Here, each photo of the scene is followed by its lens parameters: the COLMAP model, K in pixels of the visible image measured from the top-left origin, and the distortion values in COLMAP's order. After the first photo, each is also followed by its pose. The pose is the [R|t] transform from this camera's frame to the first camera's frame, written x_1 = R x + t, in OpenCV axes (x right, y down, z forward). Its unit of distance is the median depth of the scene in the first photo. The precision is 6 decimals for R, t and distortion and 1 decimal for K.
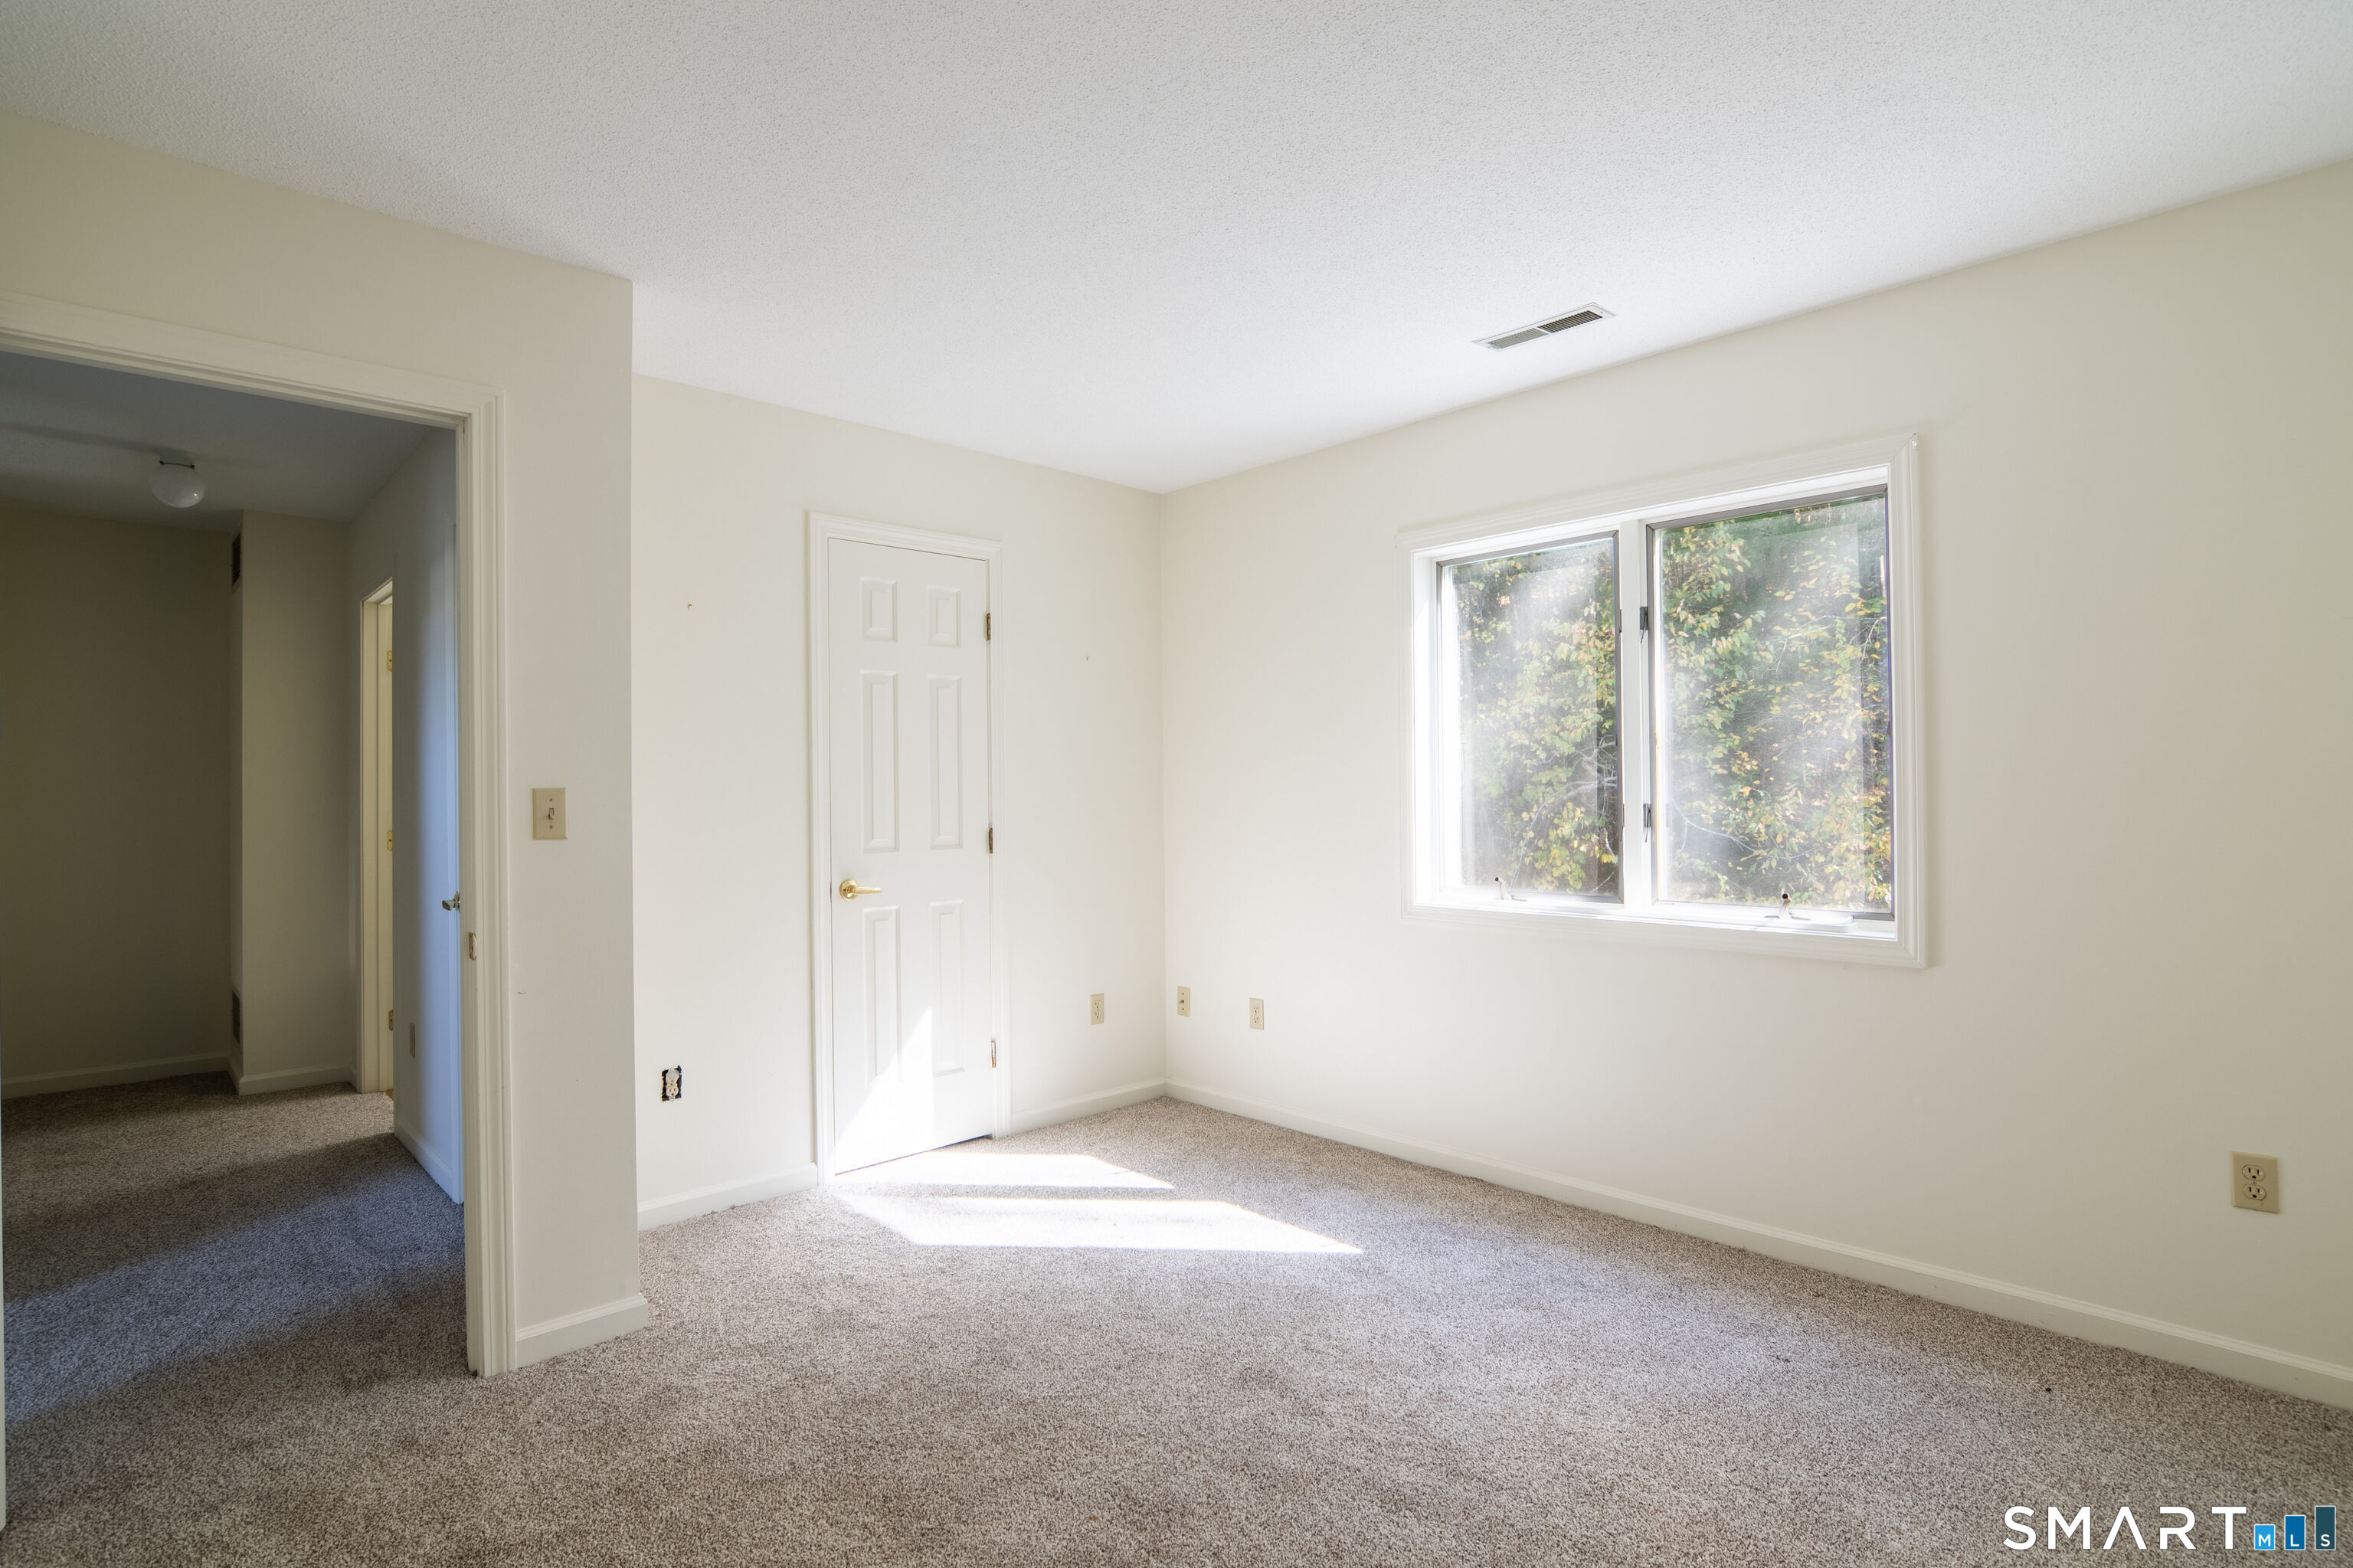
lens RADIAL K [[1150.7, 0, 1165.3], [0, 1150.7, 787.5], [0, 0, 1]] dist [-0.031666, 0.009114]
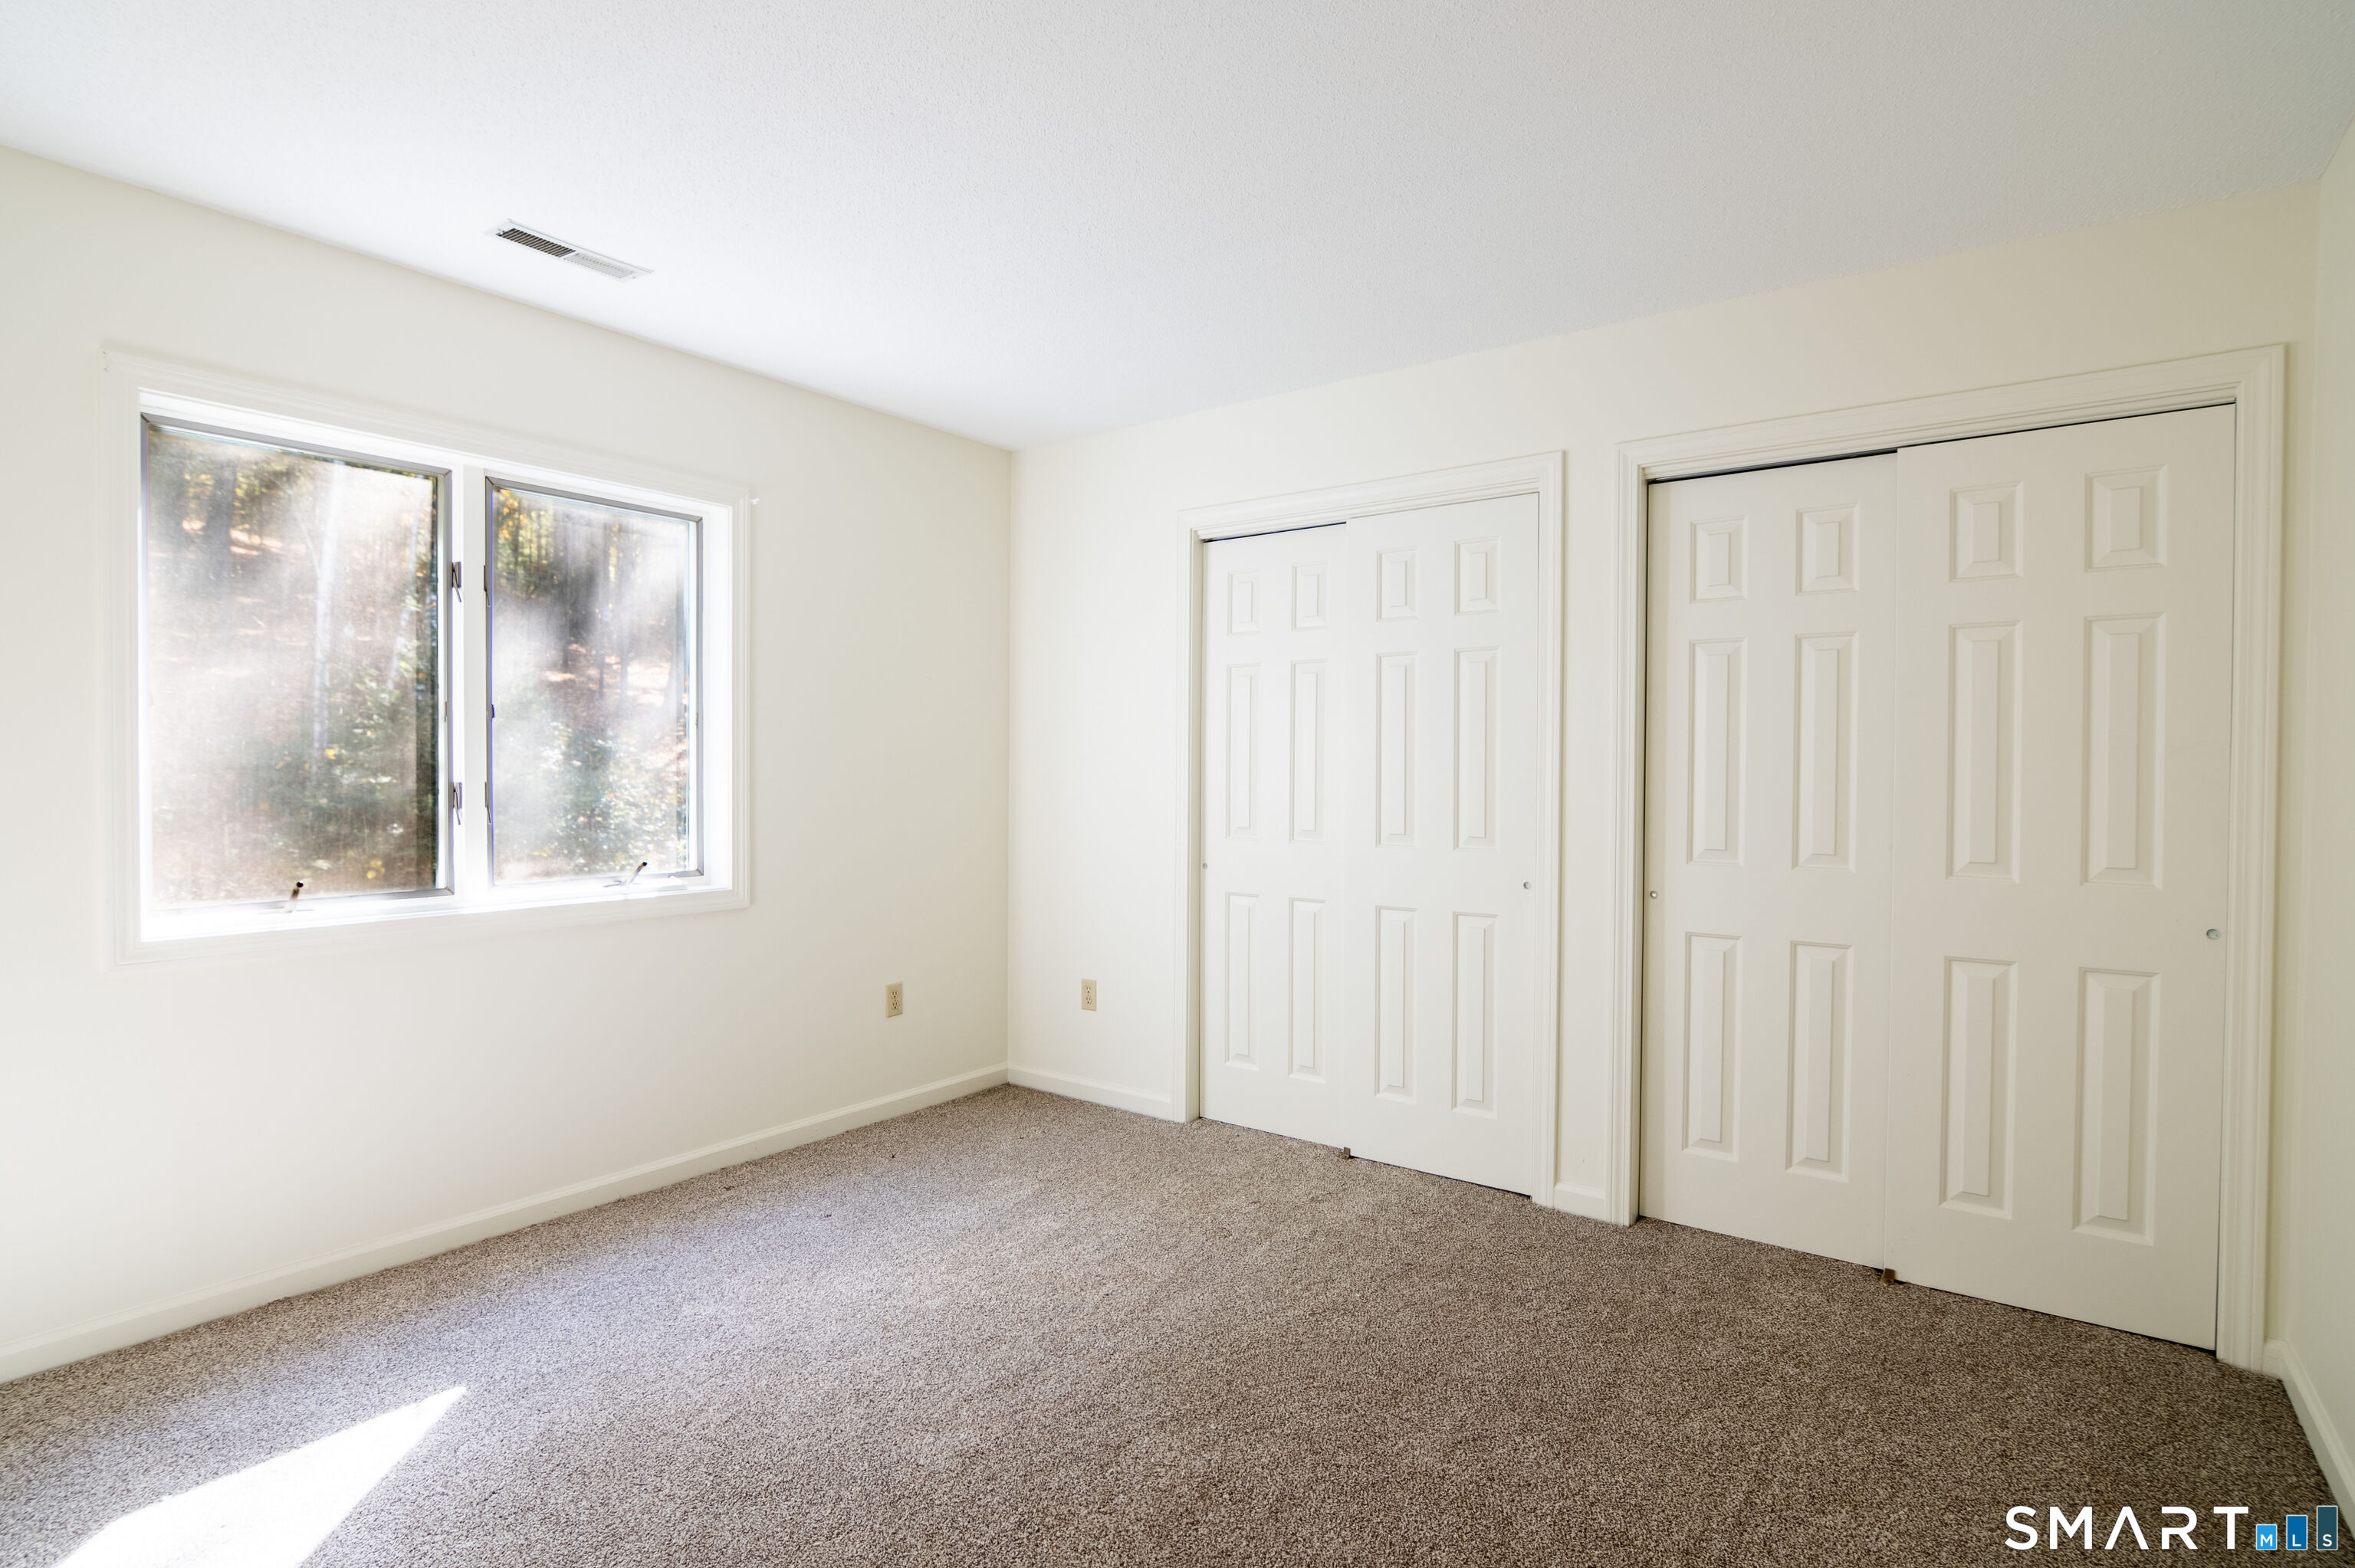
lens RADIAL K [[1151.5, 0, 1166.3], [0, 1151.5, 787.5], [0, 0, 1]] dist [-0.031666, 0.009114]
pose [[-0.170875, -0.009593, 0.985246, -0.596295], [-0.007075, 0.999939, 0.008509, 0.007449], [-0.985267, -0.005517, -0.170932, 0.647601]]
